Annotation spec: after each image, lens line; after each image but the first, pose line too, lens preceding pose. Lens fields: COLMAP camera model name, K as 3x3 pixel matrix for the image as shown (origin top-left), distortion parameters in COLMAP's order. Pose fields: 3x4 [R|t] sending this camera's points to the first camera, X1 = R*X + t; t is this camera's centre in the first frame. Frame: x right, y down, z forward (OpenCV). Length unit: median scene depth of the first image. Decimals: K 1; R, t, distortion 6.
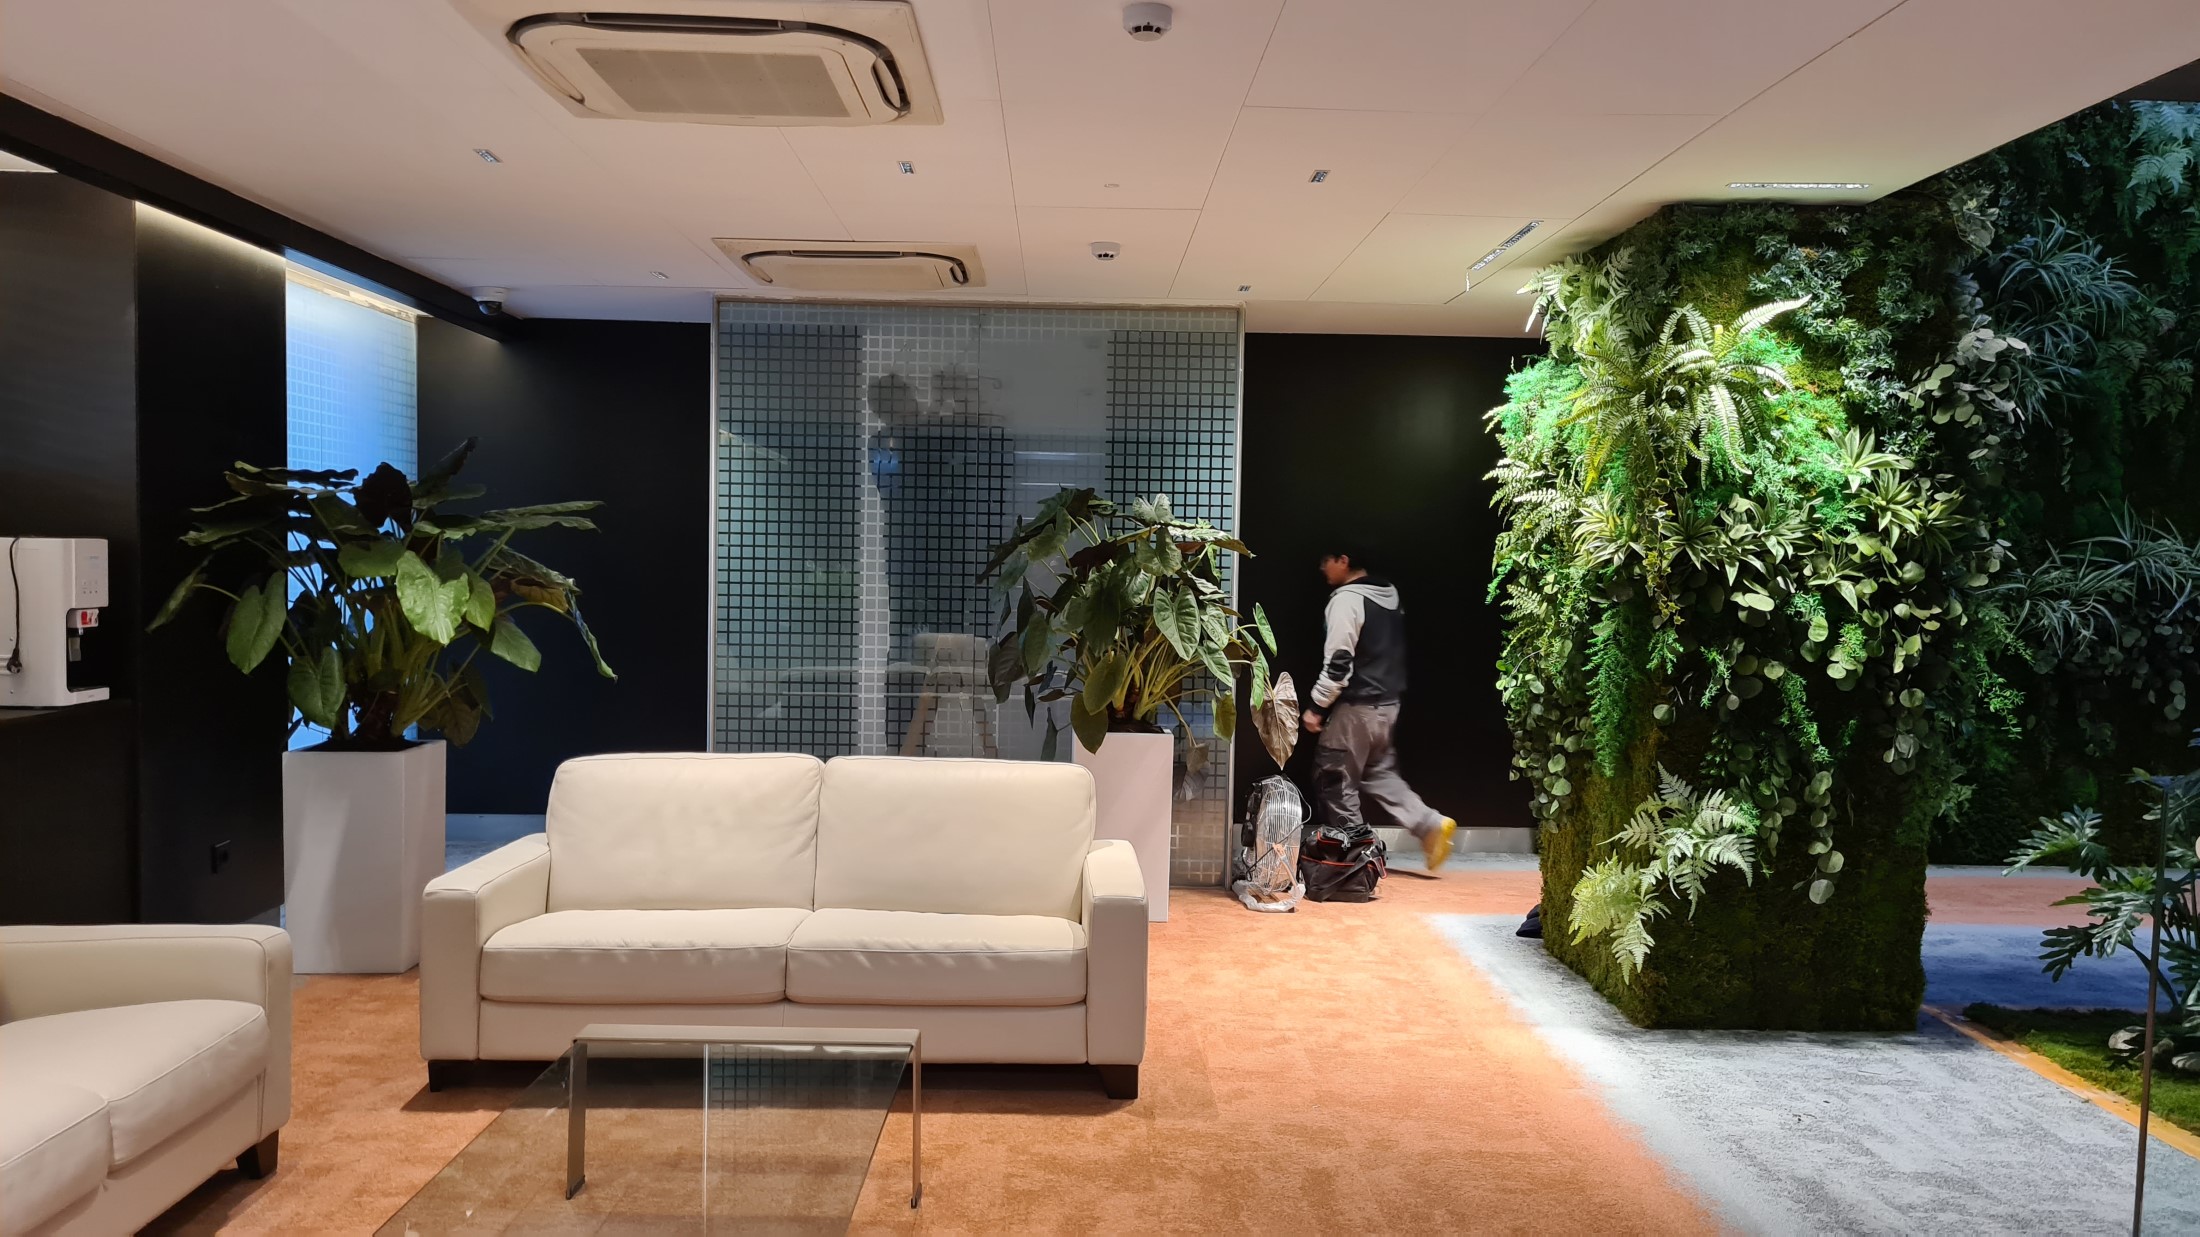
lens RADIAL K [[1673.3, 0, 1101.9], [0, 1673.3, 625.7], [0, 0, 1]] dist [0.009162, -0.000385]
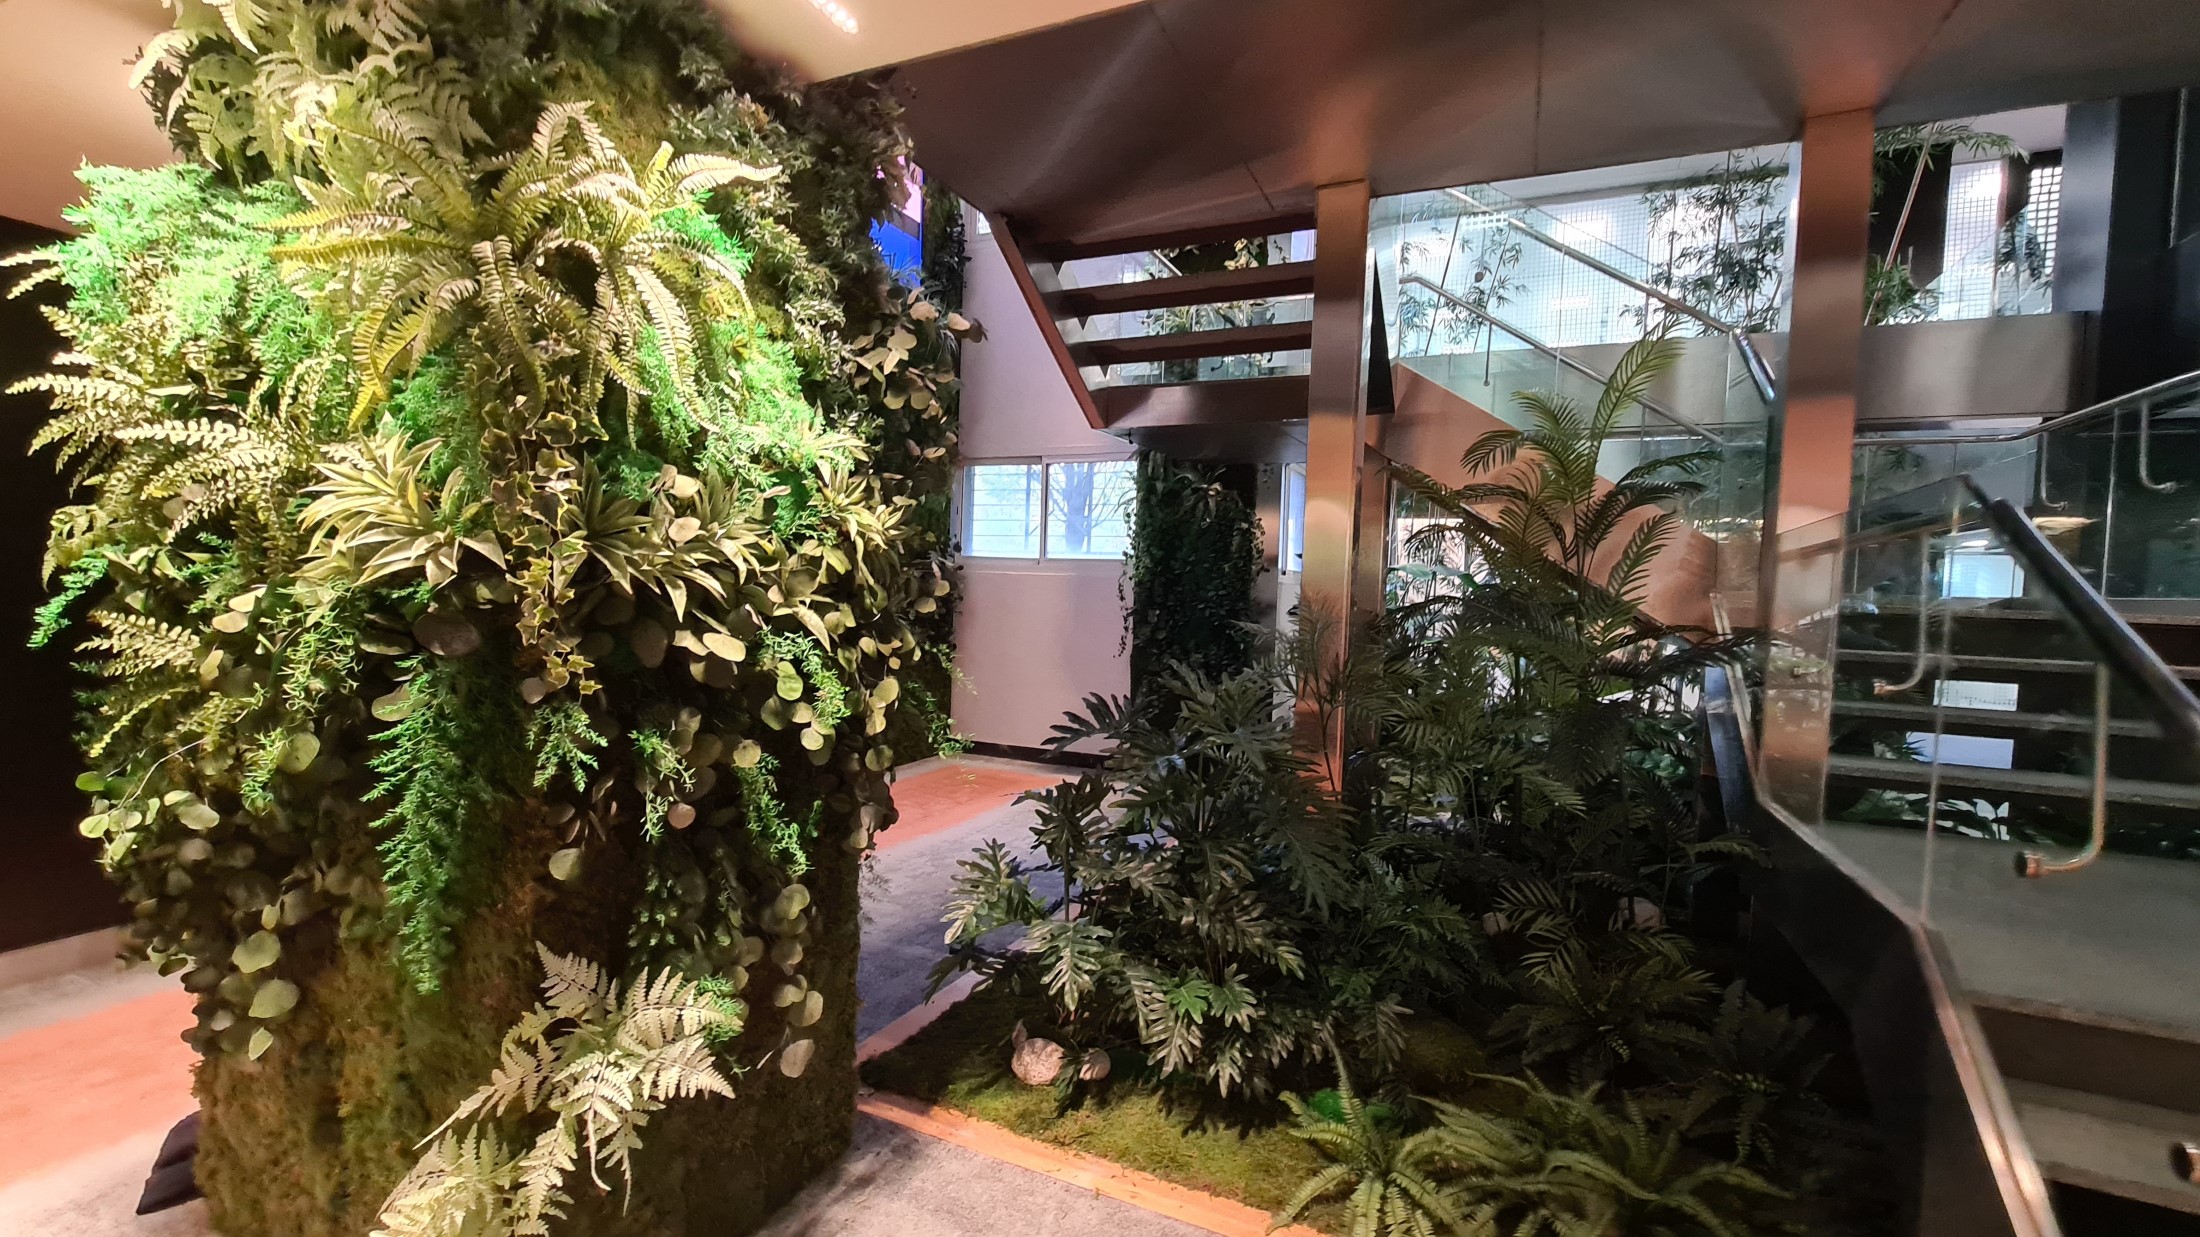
lens RADIAL K [[906.8, 0, 1111.2], [0, 906.8, 633.6], [0, 0, 1]] dist [-0.000054, -0.000545]
pose [[0.435875, -0.041819, 0.899035, 0.153196], [0.007071, 0.999048, 0.043043, -0.031499], [-0.899980, -0.012404, 0.435756, 0.711841]]
